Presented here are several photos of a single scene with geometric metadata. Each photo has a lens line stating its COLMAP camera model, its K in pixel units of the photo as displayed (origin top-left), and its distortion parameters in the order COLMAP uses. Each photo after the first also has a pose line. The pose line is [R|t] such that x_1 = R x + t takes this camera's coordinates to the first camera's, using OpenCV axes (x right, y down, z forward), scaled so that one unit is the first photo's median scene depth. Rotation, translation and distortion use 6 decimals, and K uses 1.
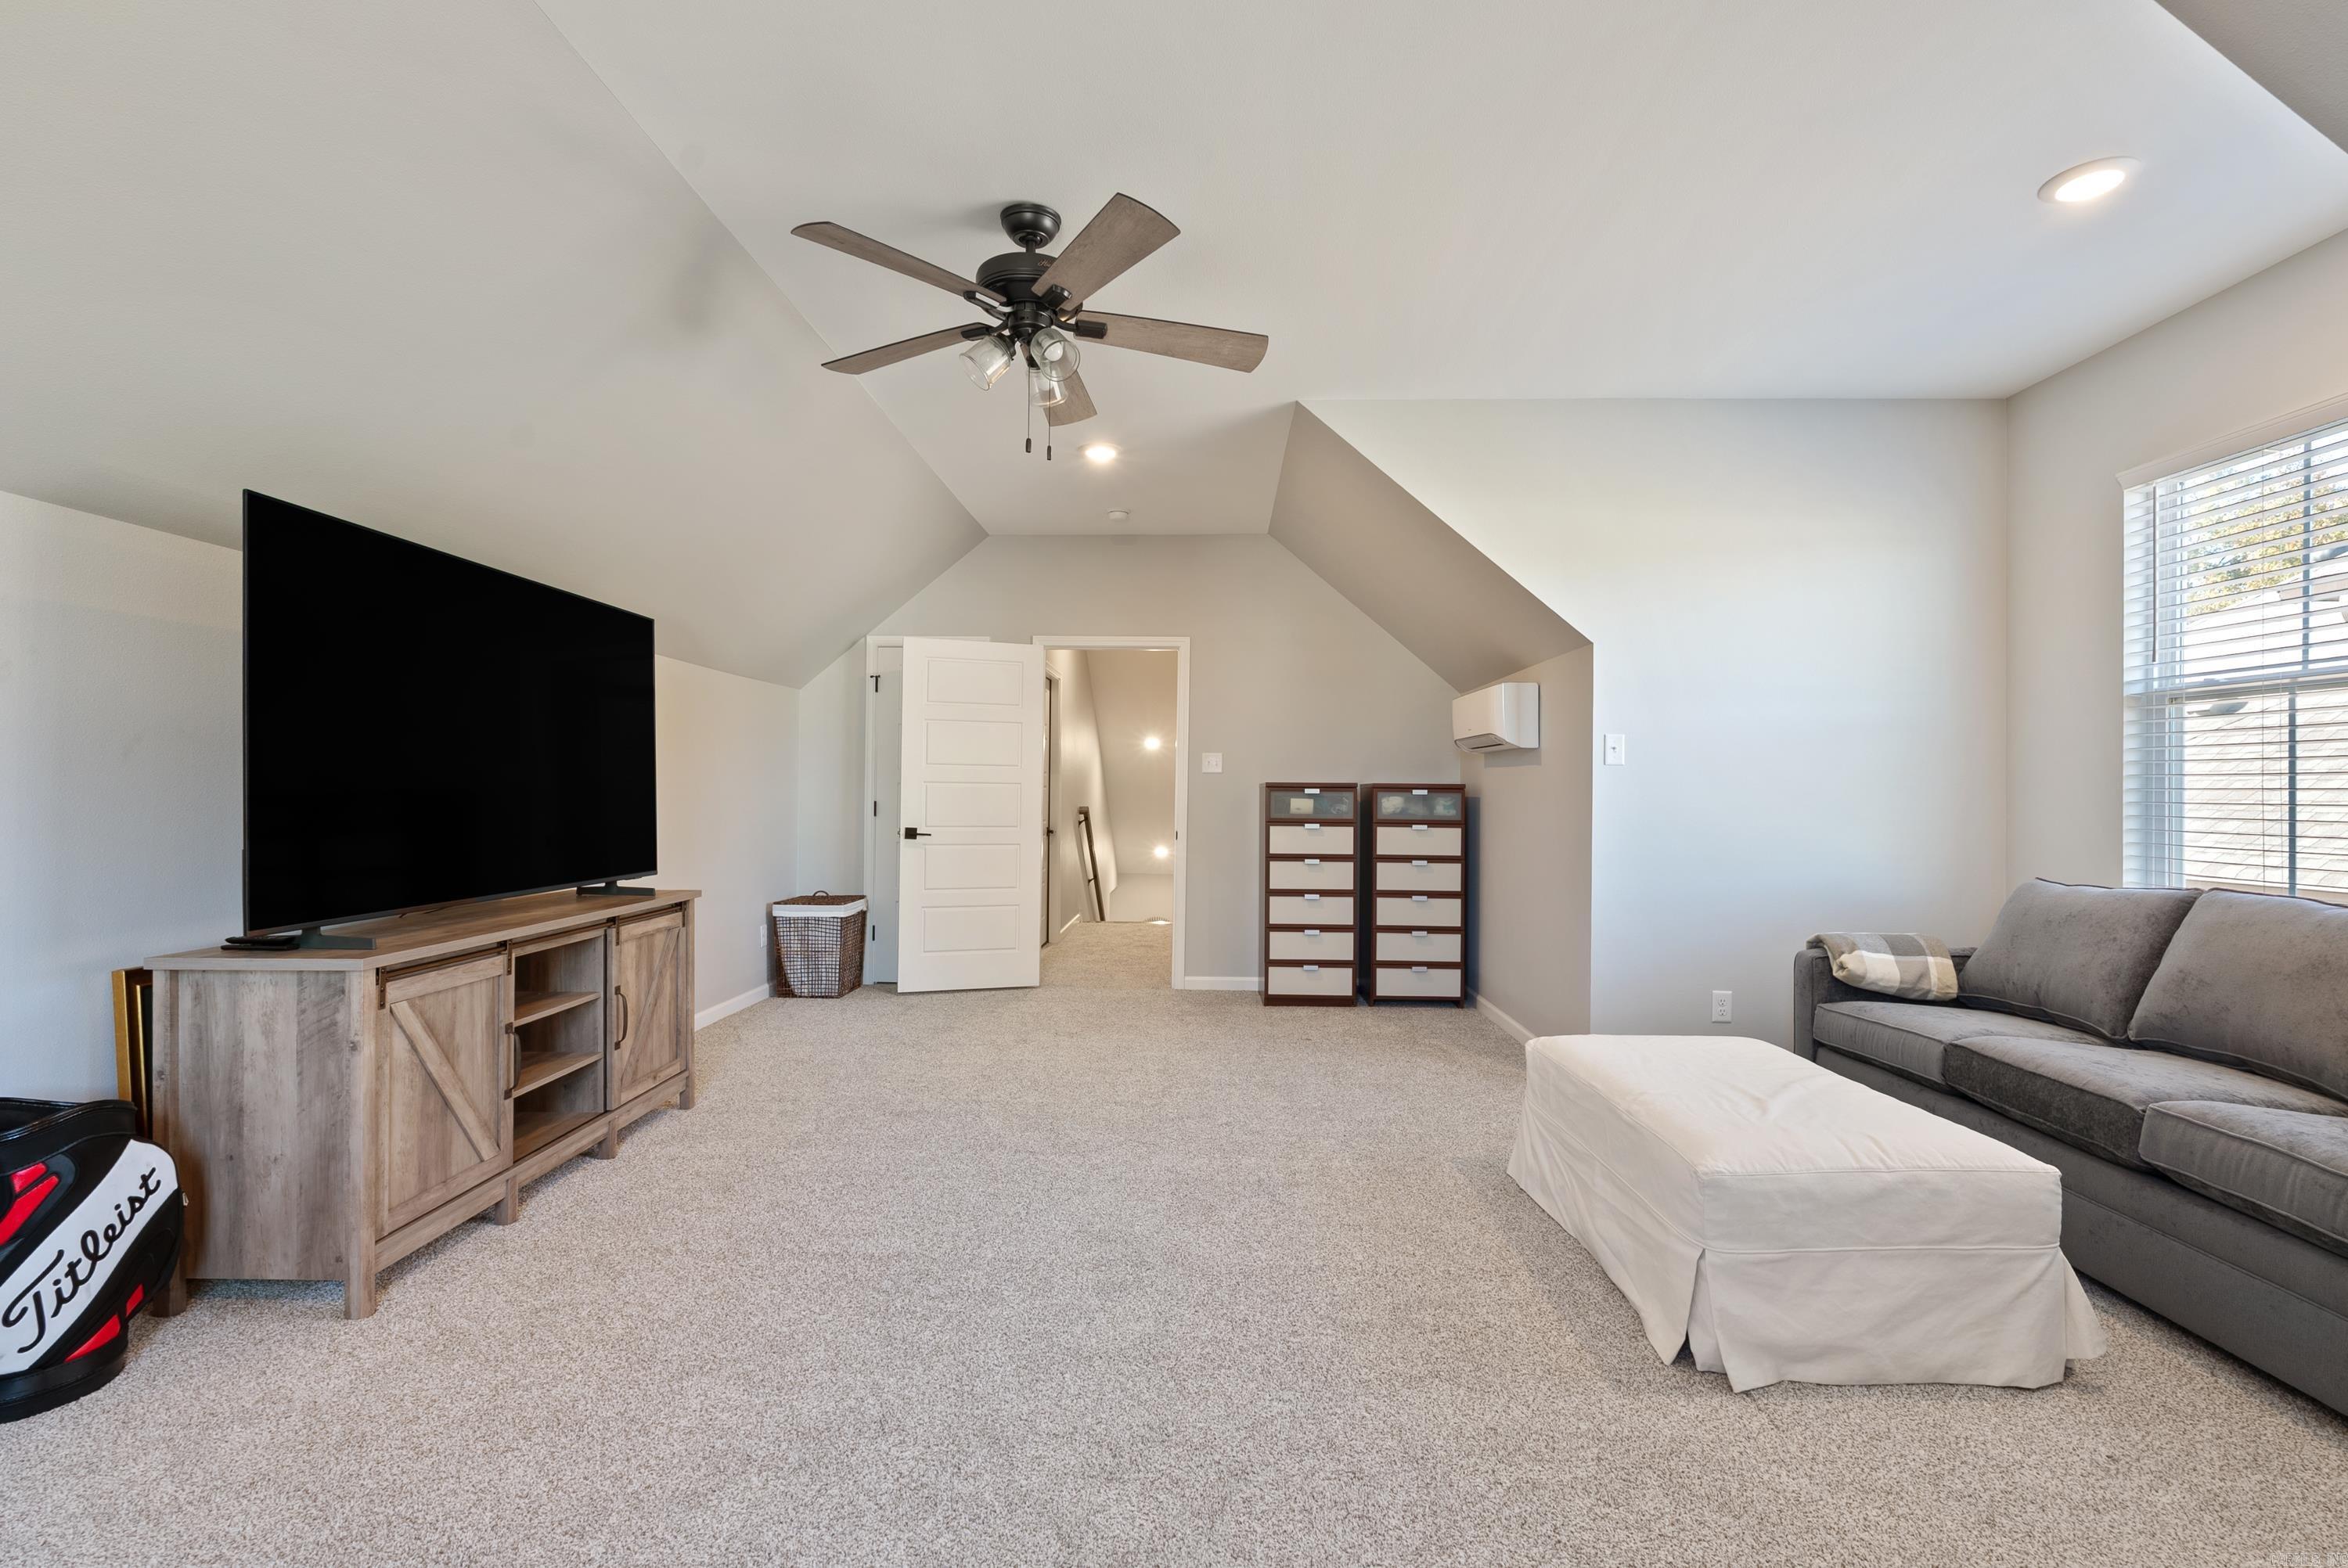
lens RADIAL K [[1042.7, 0, 1168.7], [0, 1042.7, 785.2], [0, 0, 1]] dist [-0.005344, 0.000849]
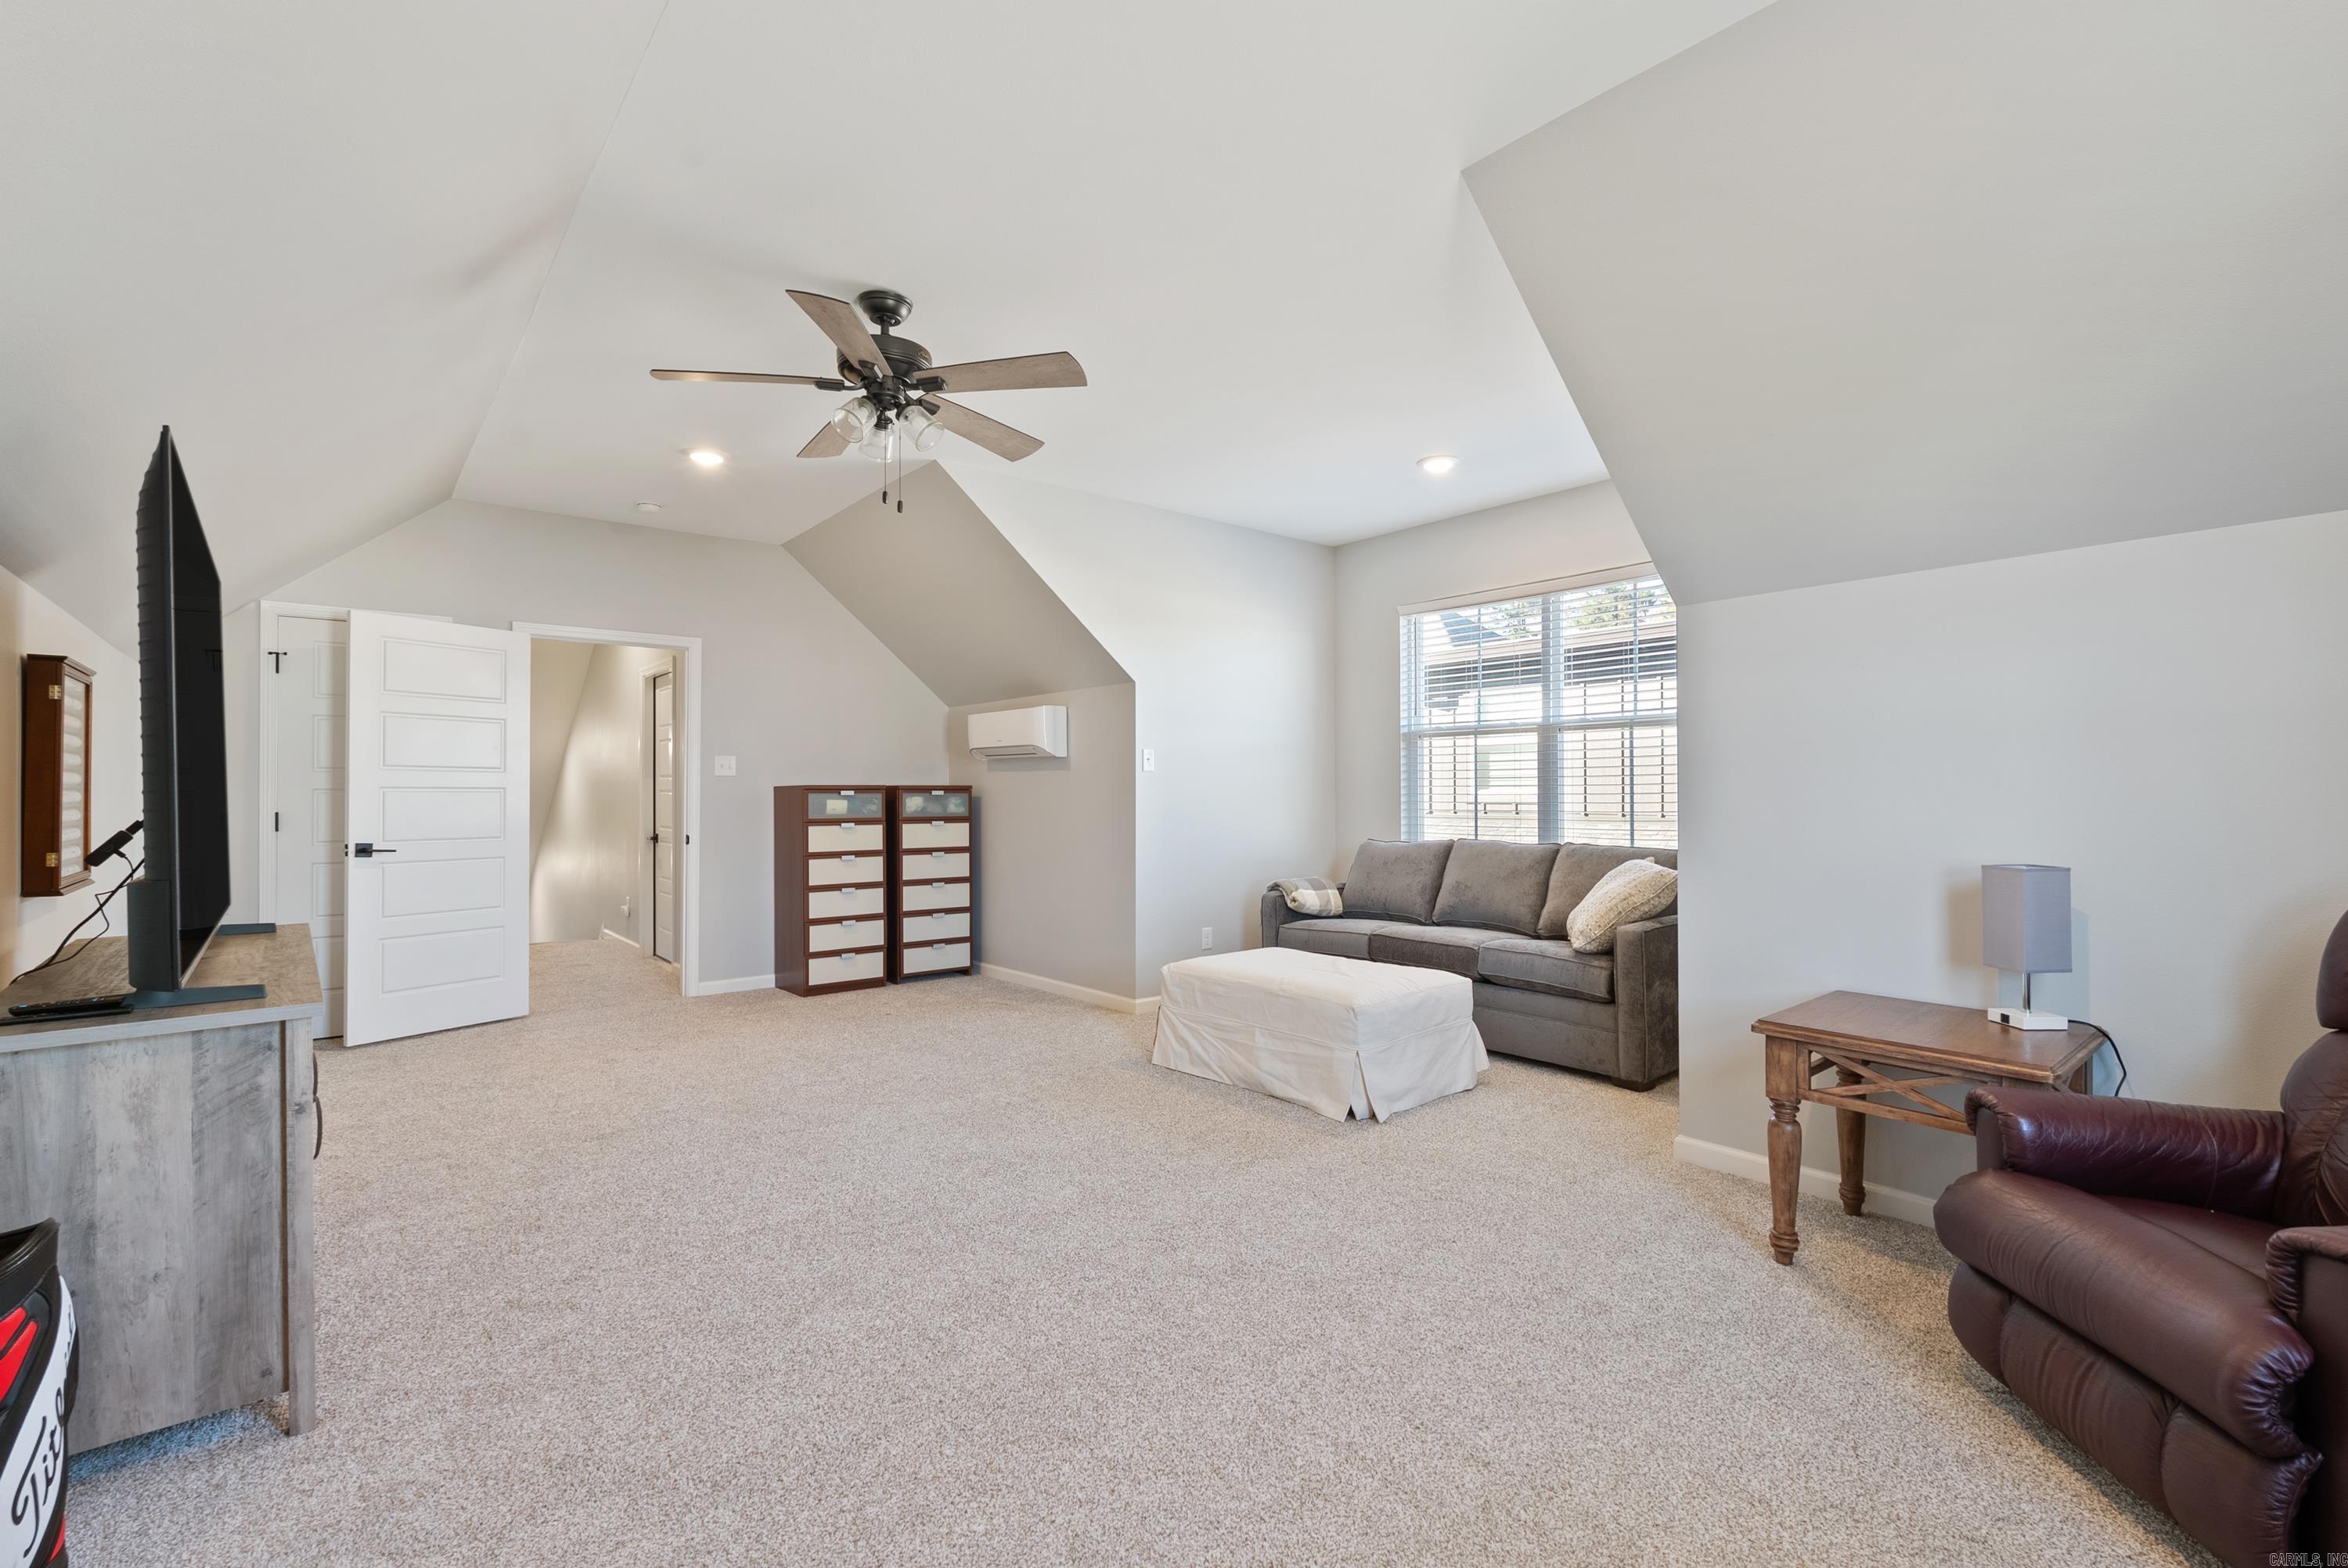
lens RADIAL K [[1042.7, 0, 1188.4], [0, 1042.7, 785.0], [0, 0, 1]] dist [-0.005344, 0.000849]
pose [[0.740940, -0.005906, 0.671545, -0.538156], [0.005766, 0.999980, 0.002433, -0.005457], [-0.671546, 0.002069, 0.740960, -0.069086]]
